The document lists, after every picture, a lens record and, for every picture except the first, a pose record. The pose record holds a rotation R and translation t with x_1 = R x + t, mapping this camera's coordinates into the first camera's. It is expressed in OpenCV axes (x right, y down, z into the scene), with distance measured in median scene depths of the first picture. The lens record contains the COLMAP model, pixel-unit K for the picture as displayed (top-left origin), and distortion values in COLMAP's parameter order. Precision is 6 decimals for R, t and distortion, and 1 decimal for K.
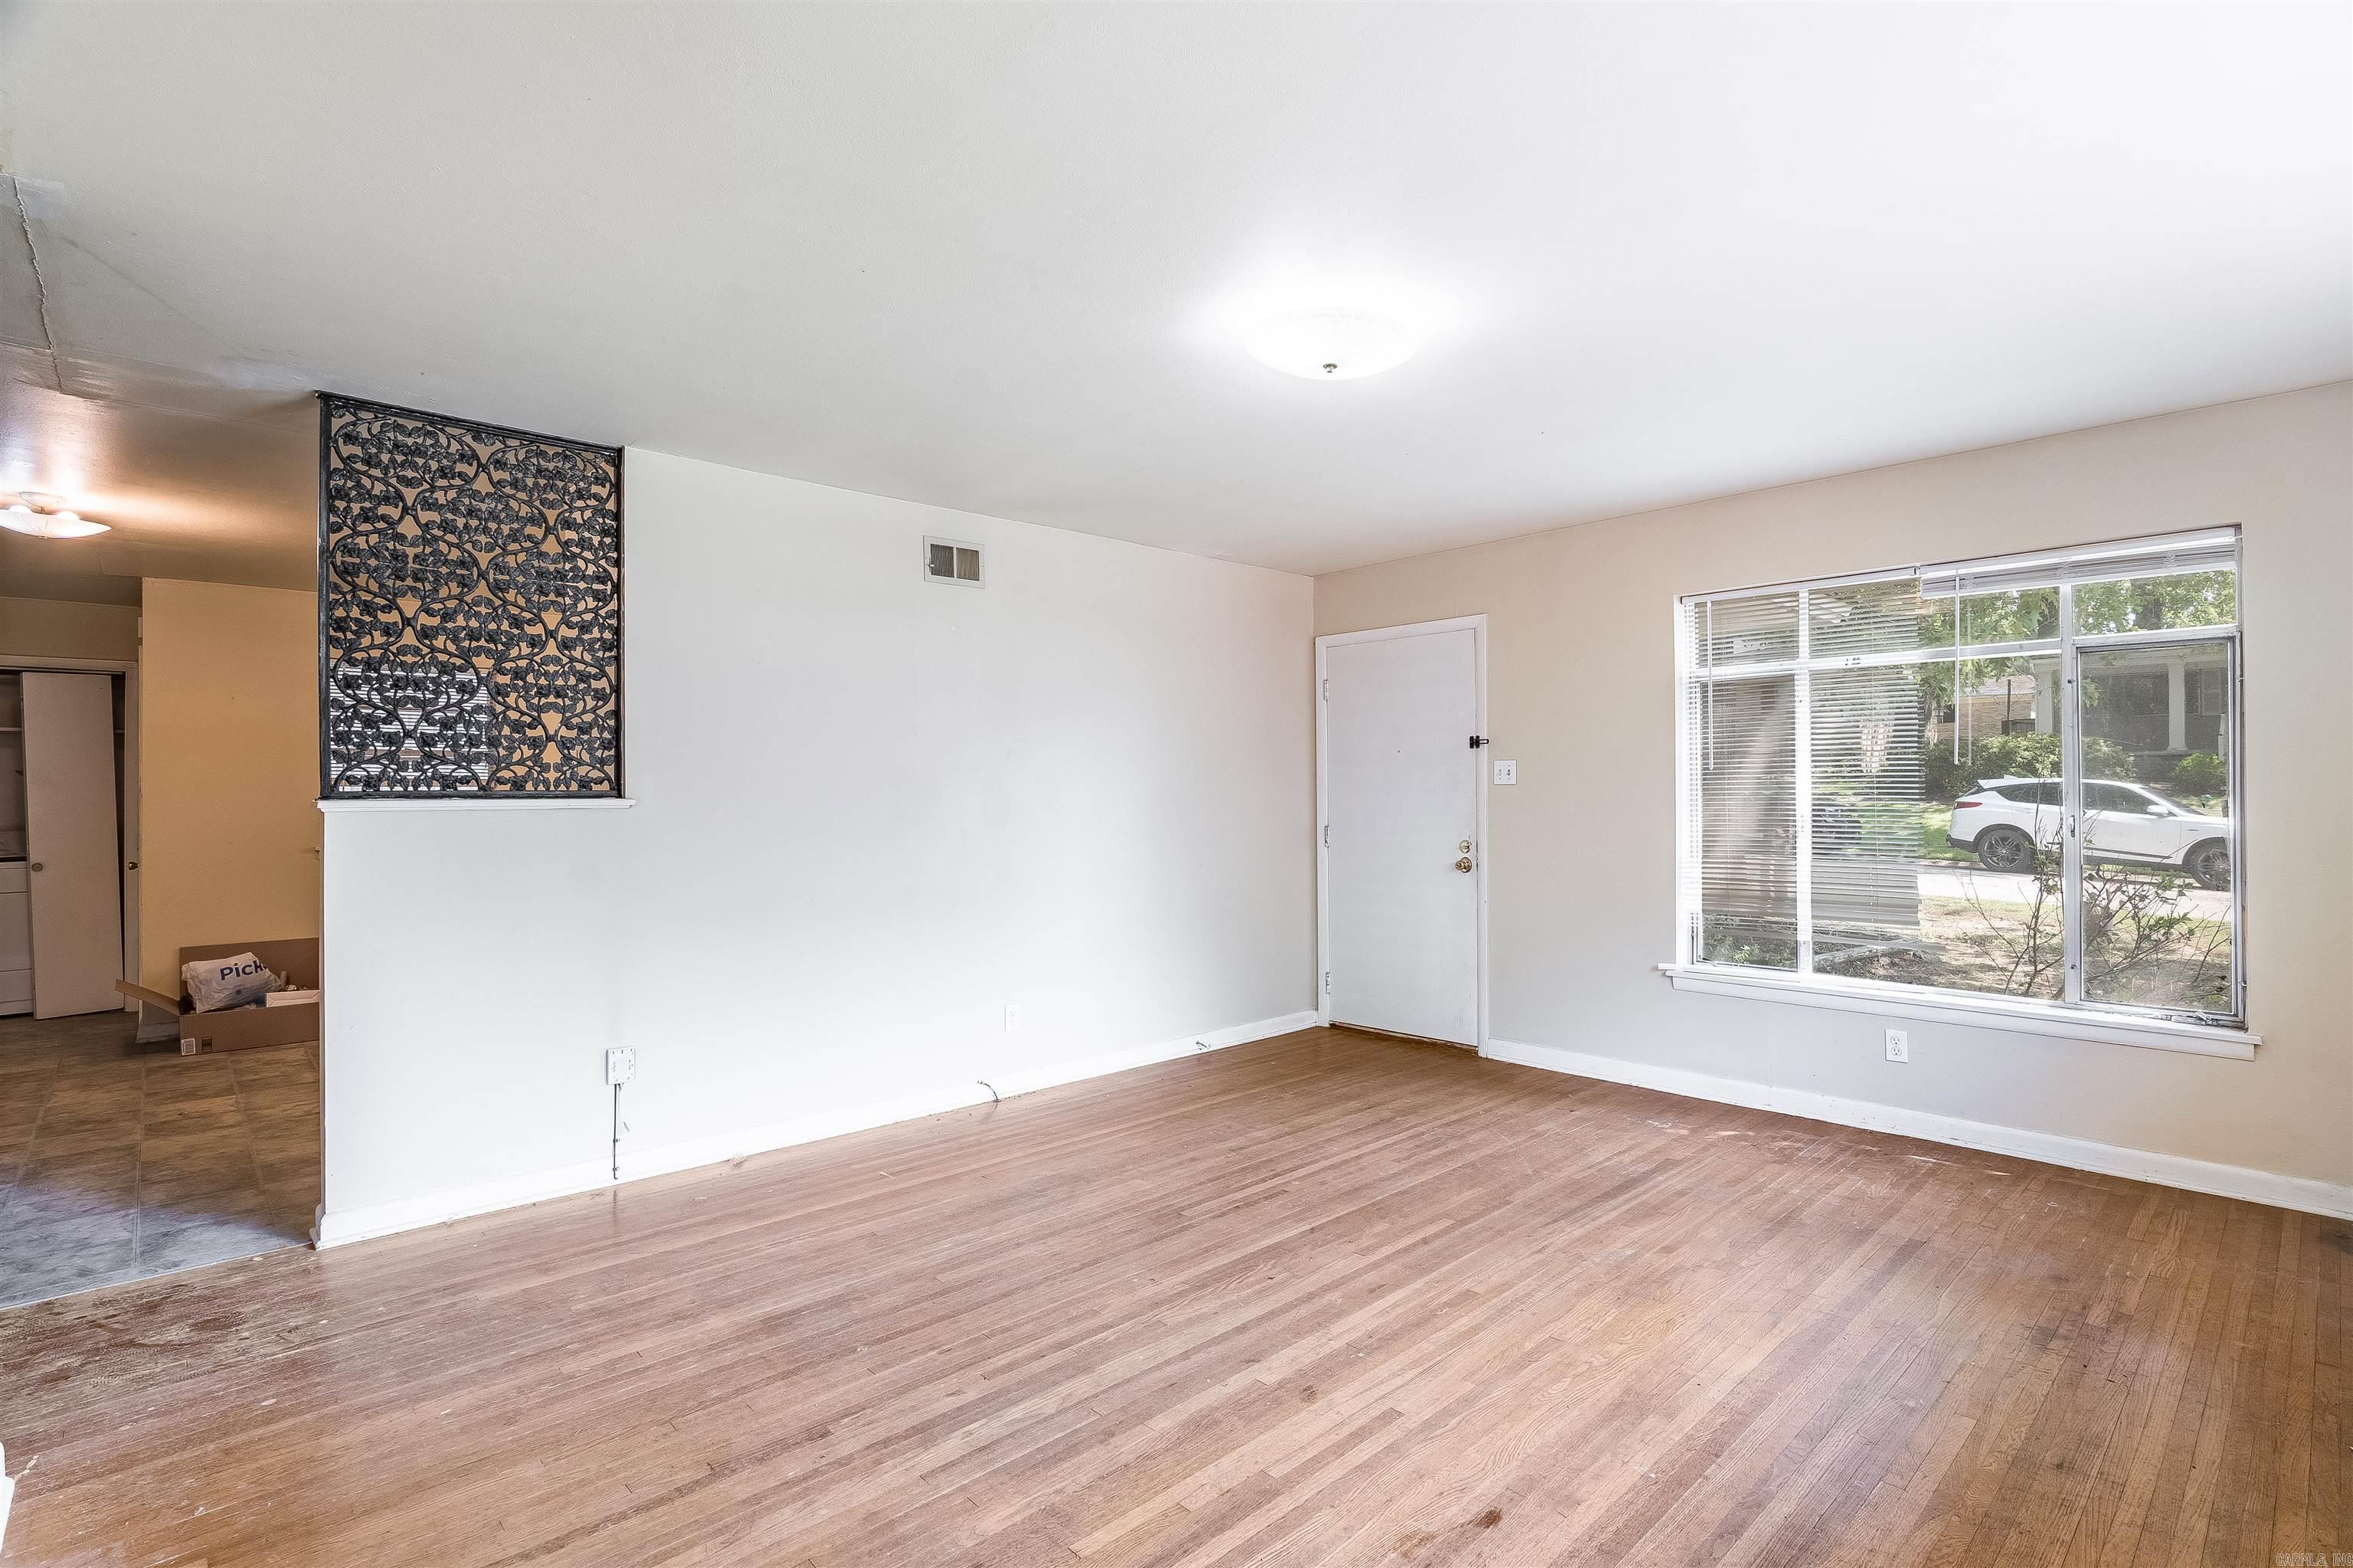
lens RADIAL K [[1098.5, 0, 1177.0], [0, 1098.5, 789.8], [0, 0, 1]] dist [-0.009583, 0.001808]
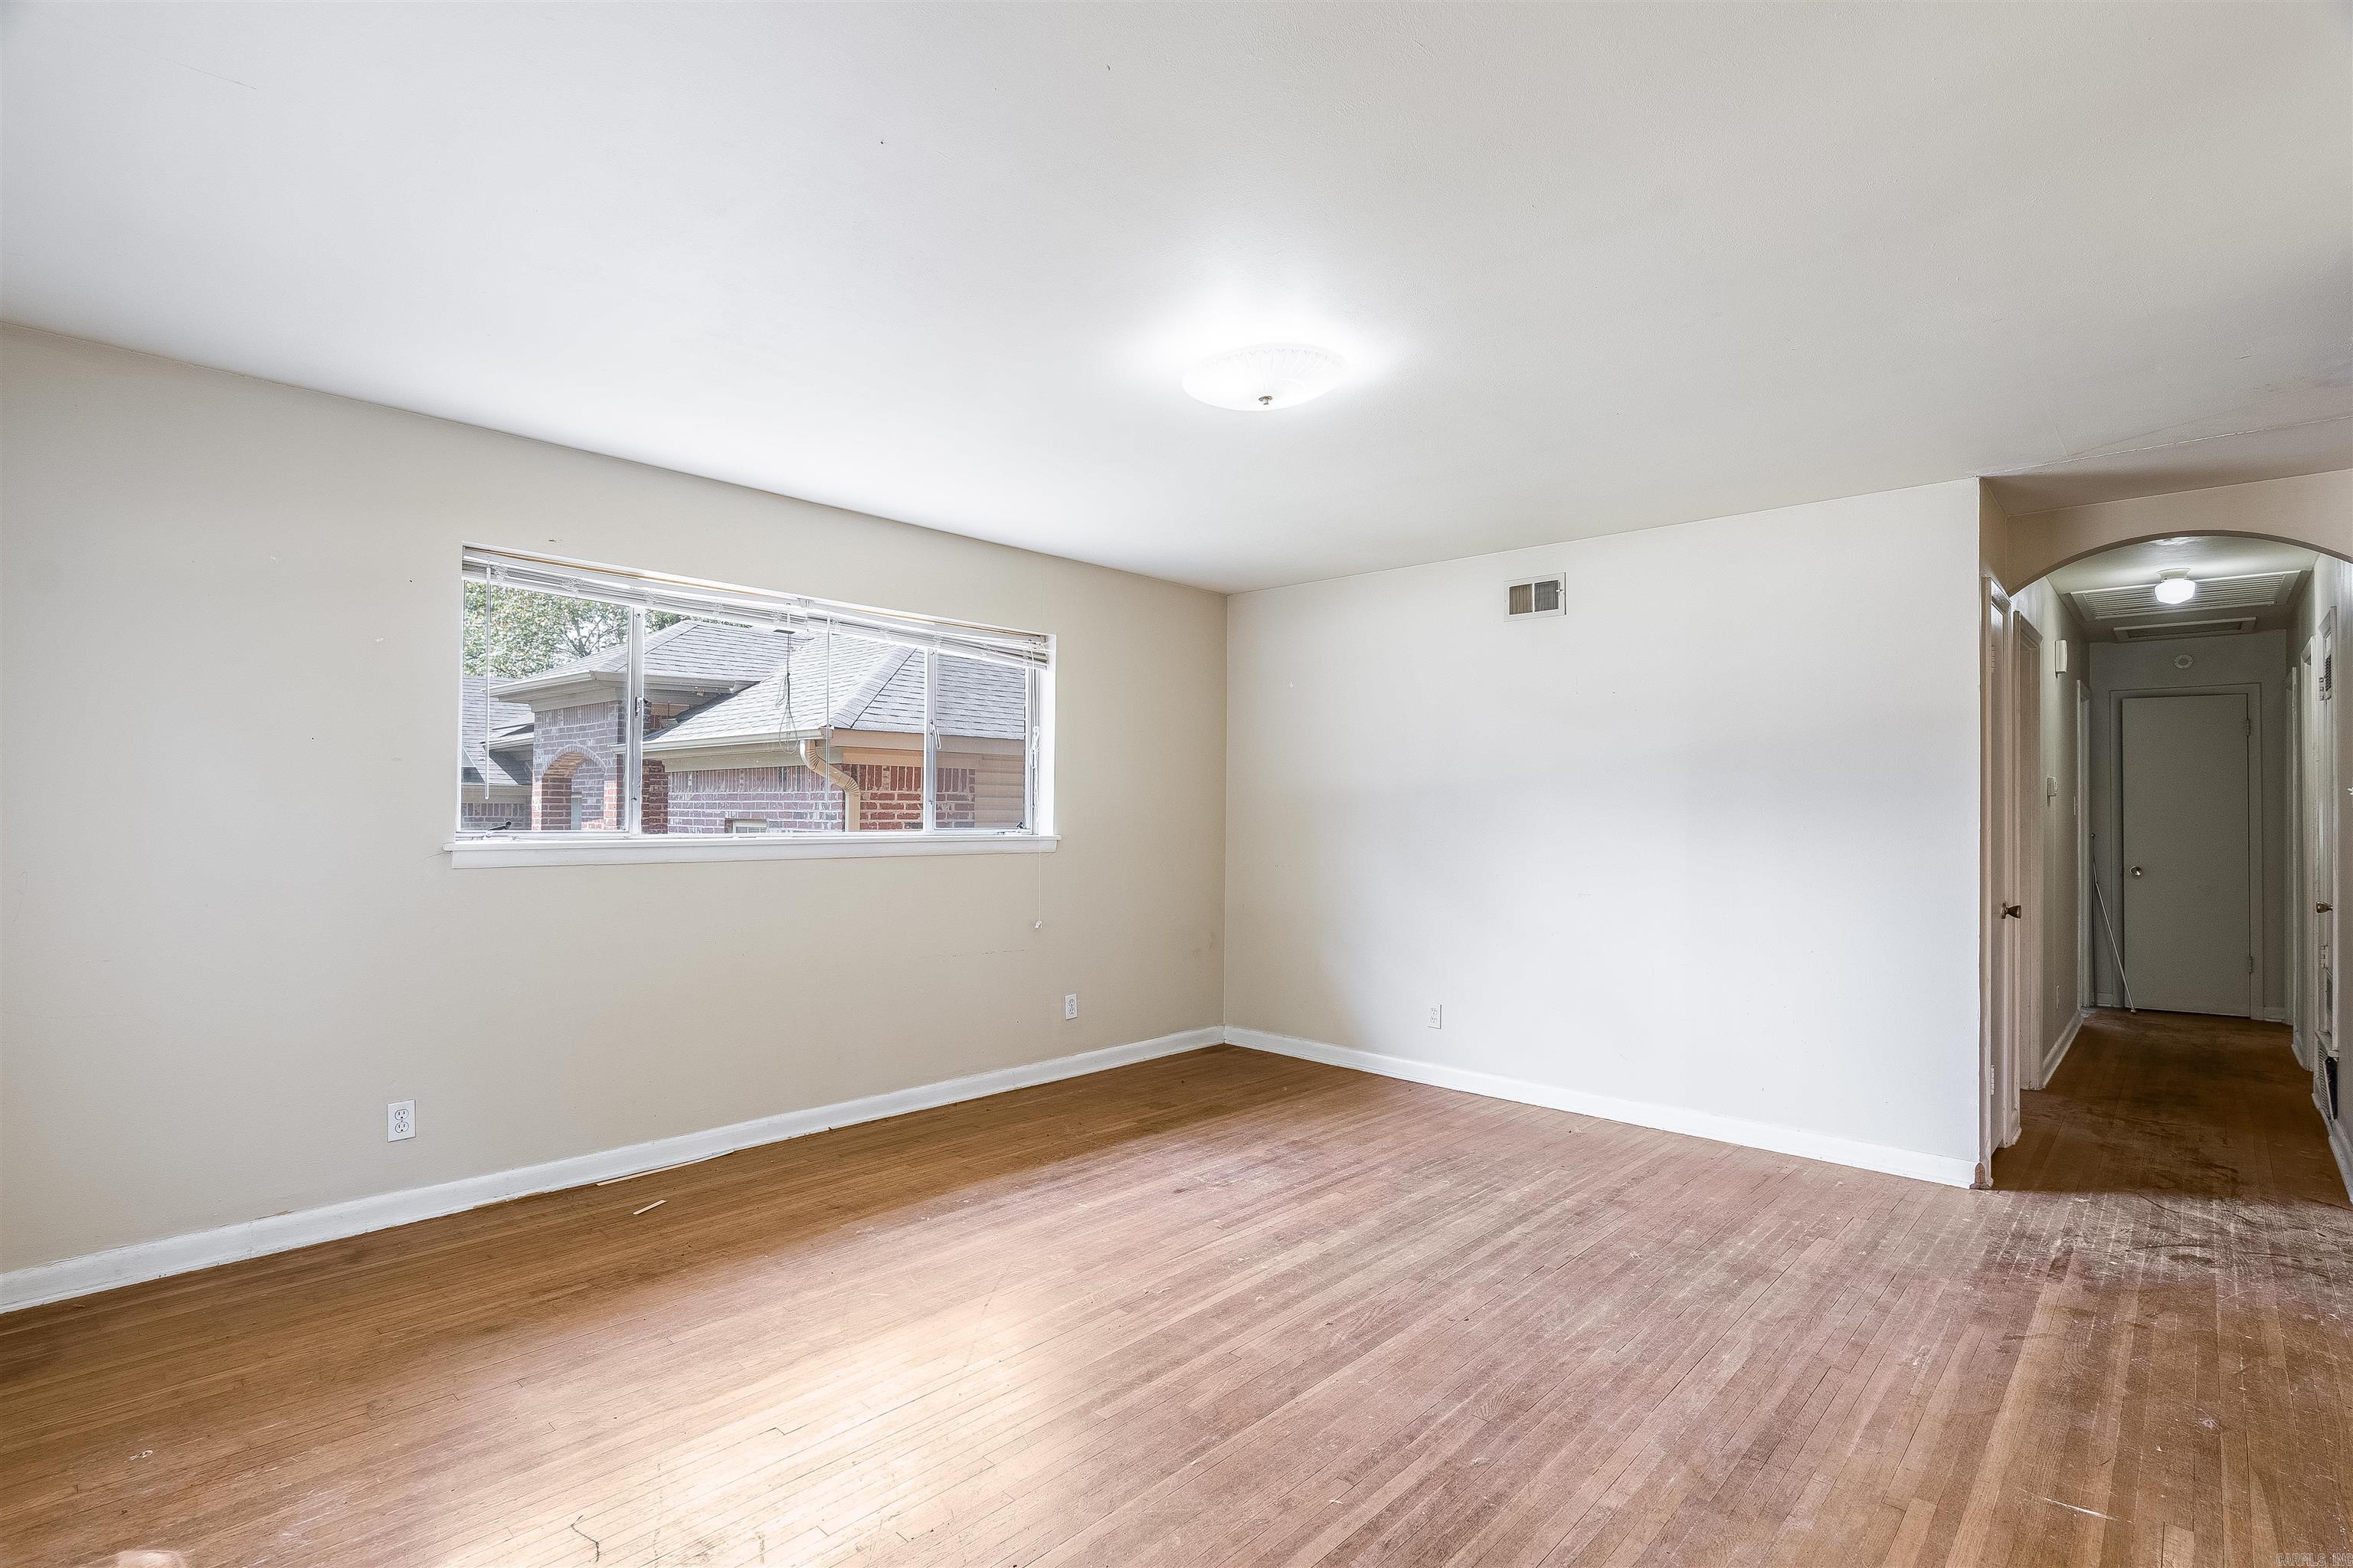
lens RADIAL K [[1098.5, 0, 1174.9], [0, 1098.5, 784.1], [0, 0, 1]] dist [-0.009583, 0.001808]
pose [[-0.997424, -0.004390, -0.071595, 0.310893], [-0.002564, 0.999670, -0.025579, 0.004057], [0.071683, -0.025330, -0.997106, 2.094932]]
